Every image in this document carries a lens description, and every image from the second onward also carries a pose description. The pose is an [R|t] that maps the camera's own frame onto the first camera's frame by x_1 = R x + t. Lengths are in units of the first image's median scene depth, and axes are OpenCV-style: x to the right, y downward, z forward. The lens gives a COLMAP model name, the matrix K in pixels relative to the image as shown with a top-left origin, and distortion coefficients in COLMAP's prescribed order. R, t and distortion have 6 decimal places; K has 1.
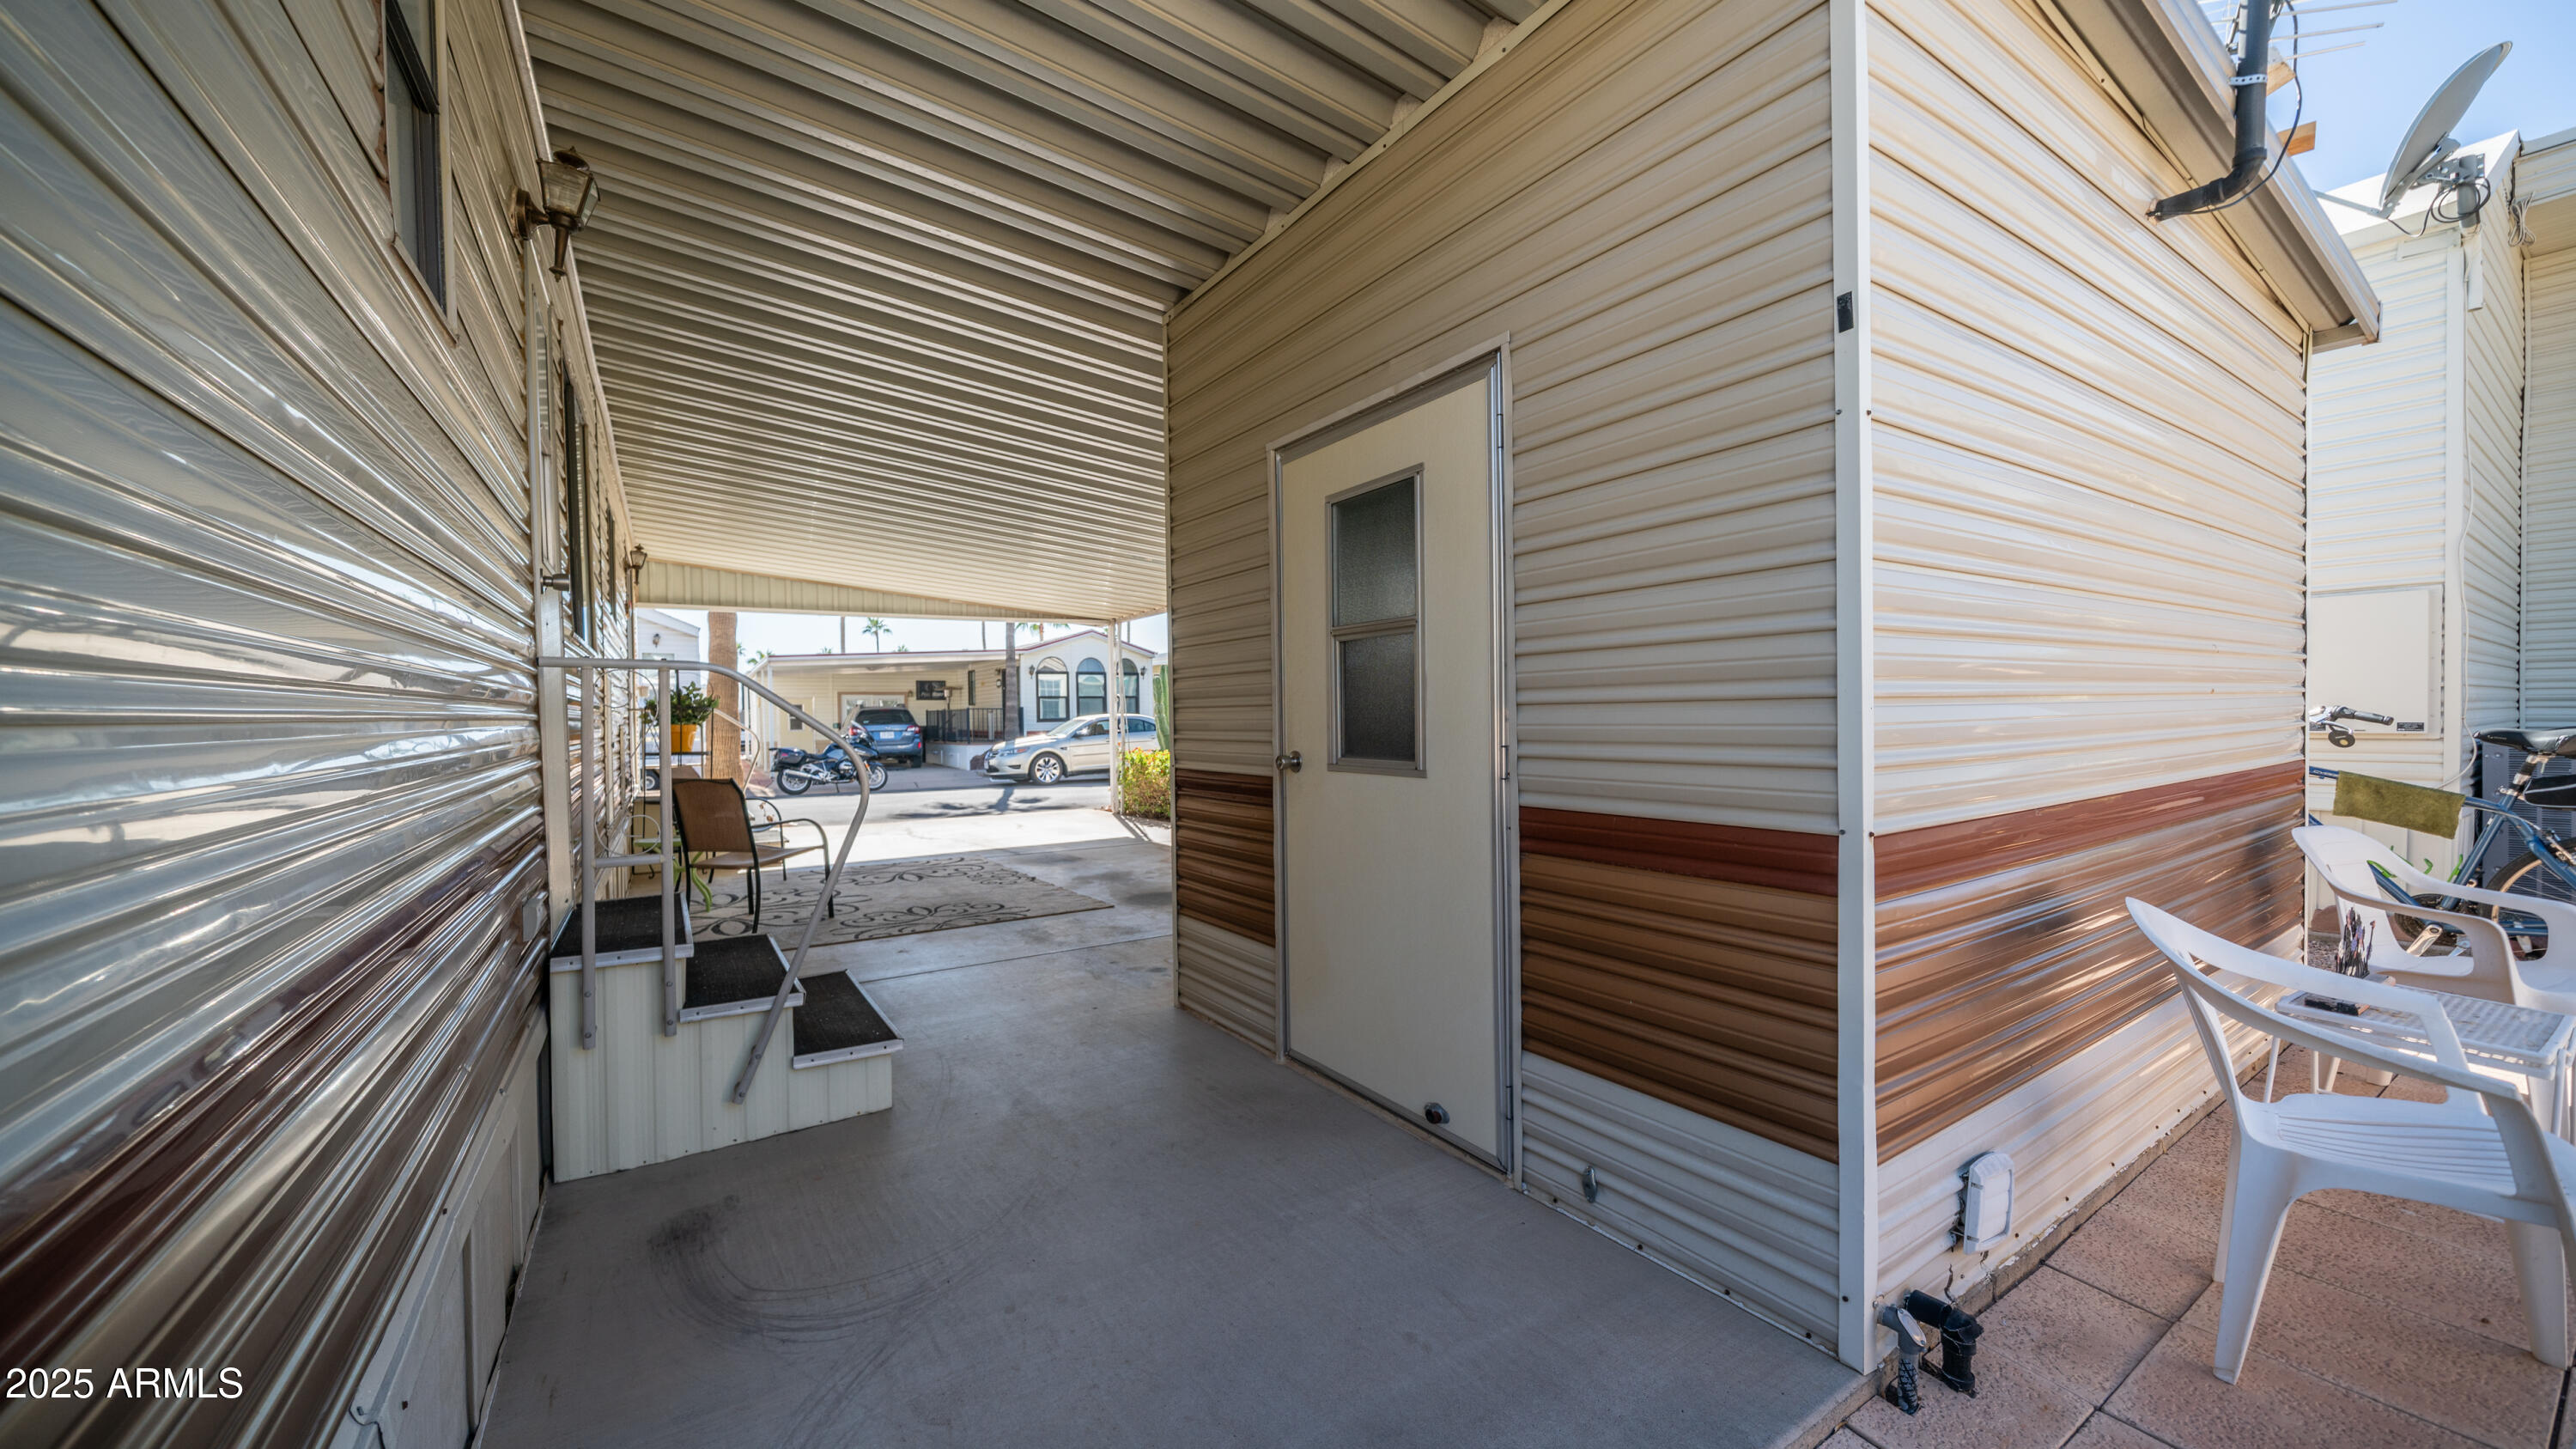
lens RADIAL K [[930.3, 0, 1288.0], [0, 930.3, 724.5], [0, 0, 1]] dist [-0.004082, -0.000264]
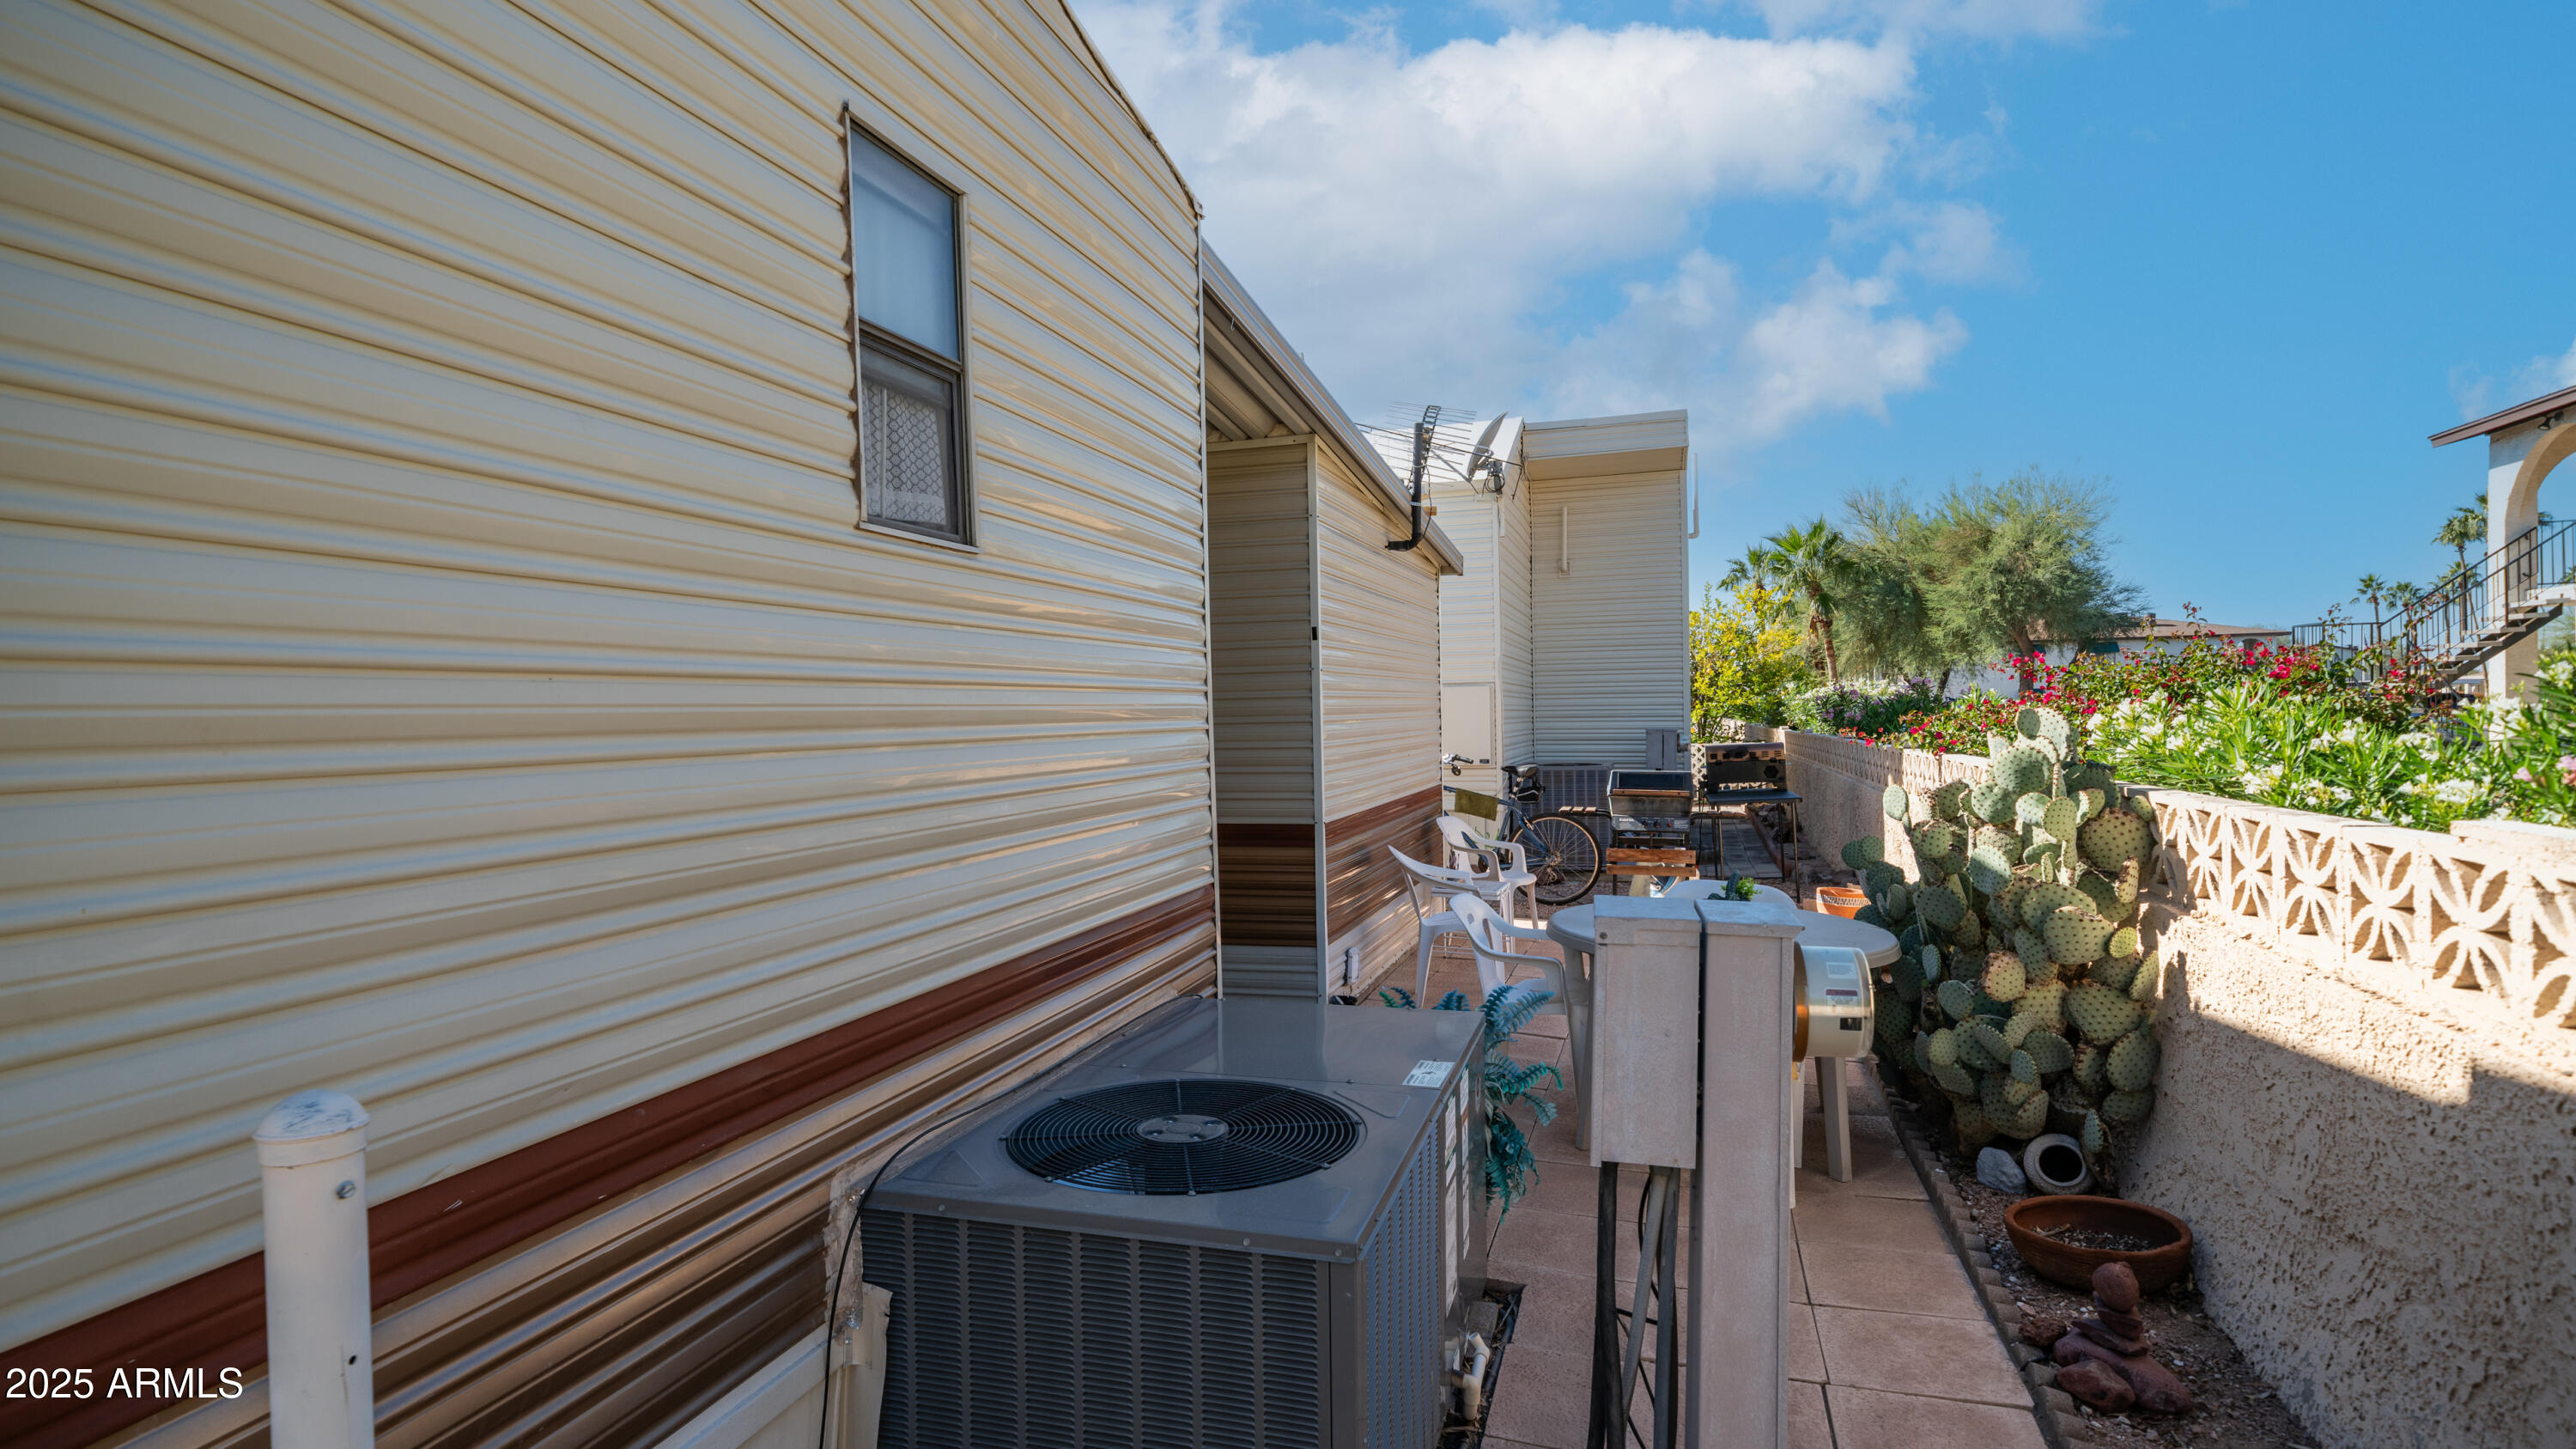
lens RADIAL K [[1226.2, 0, 1288.0], [0, 1226.2, 724.5], [0, 0, 1]] dist [-0.000550, -0.000105]
pose [[0.767128, -0.006056, 0.641465, -0.993754], [0.020838, 0.999663, -0.015482, -0.065737], [-0.641155, 0.025244, 0.766996, -0.957799]]
